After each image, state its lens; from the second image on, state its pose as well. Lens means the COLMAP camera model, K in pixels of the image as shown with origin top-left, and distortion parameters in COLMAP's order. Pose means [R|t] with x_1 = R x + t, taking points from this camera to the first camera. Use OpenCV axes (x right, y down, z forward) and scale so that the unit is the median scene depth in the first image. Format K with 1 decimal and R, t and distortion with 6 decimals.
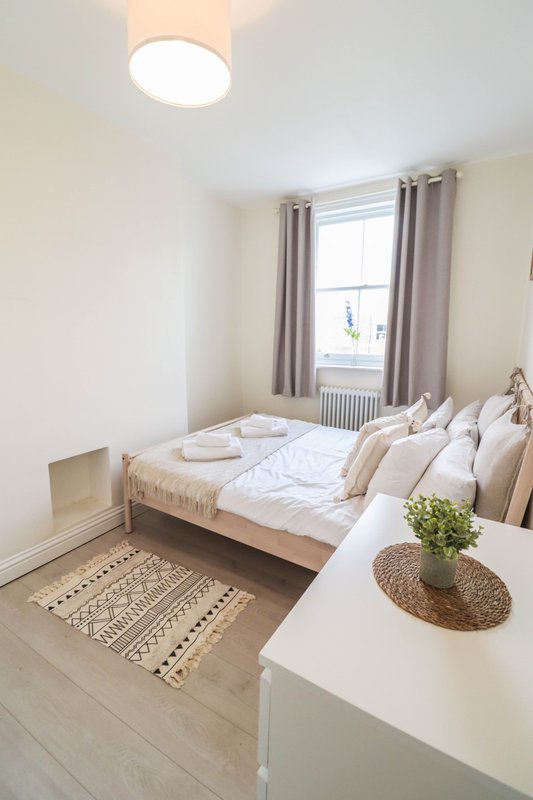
lens RADIAL K [[370.5, 0, 265.7], [0, 370.5, 391.4], [0, 0, 1]] dist [0.003185, -0.019198]
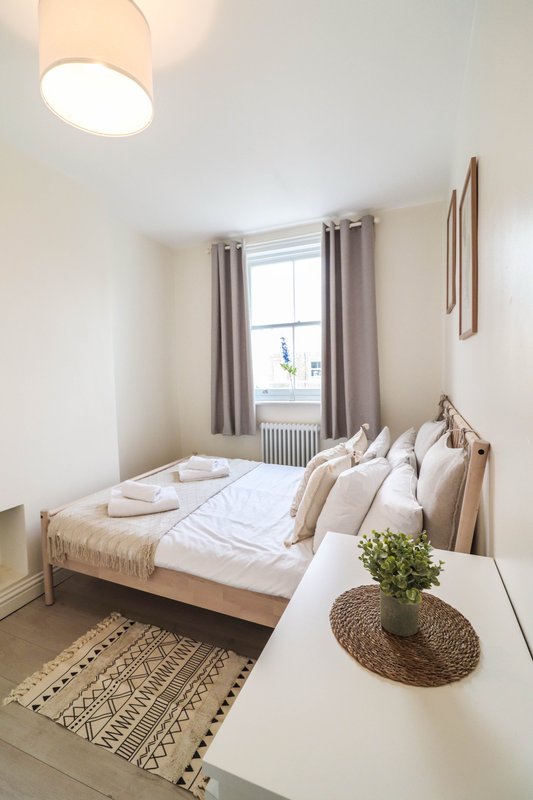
lens RADIAL K [[370.6, 0, 260.4], [0, 370.6, 391.1], [0, 0, 1]] dist [0.001038, -0.013244]
pose [[0.988063, -0.039673, 0.148854, 0.005736], [0.055279, 0.993226, -0.102209, 0.004693], [-0.143791, 0.109218, 0.983563, 0.036436]]
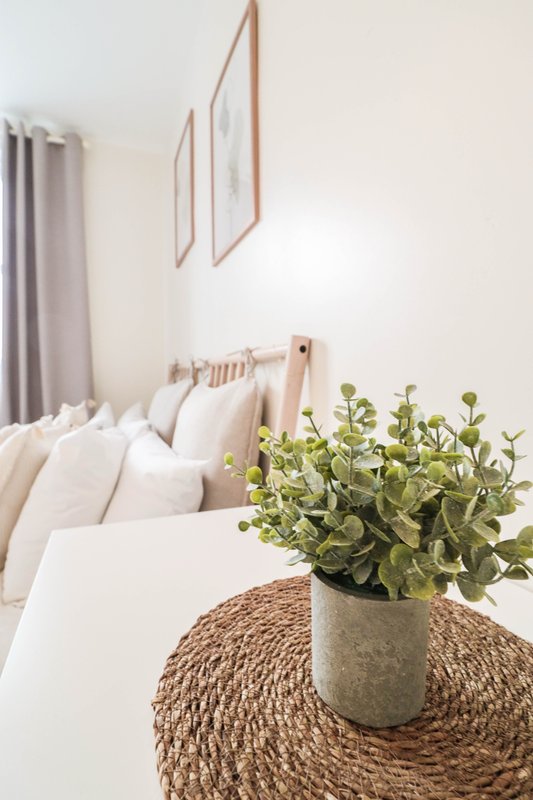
lens RADIAL K [[370.6, 0, 260.4], [0, 370.6, 391.1], [0, 0, 1]] dist [0.001038, -0.013244]
pose [[0.586514, -0.030289, 0.809373, 0.063776], [0.144813, 0.987120, -0.067998, 0.102430], [-0.796888, 0.157089, 0.583345, 0.314009]]
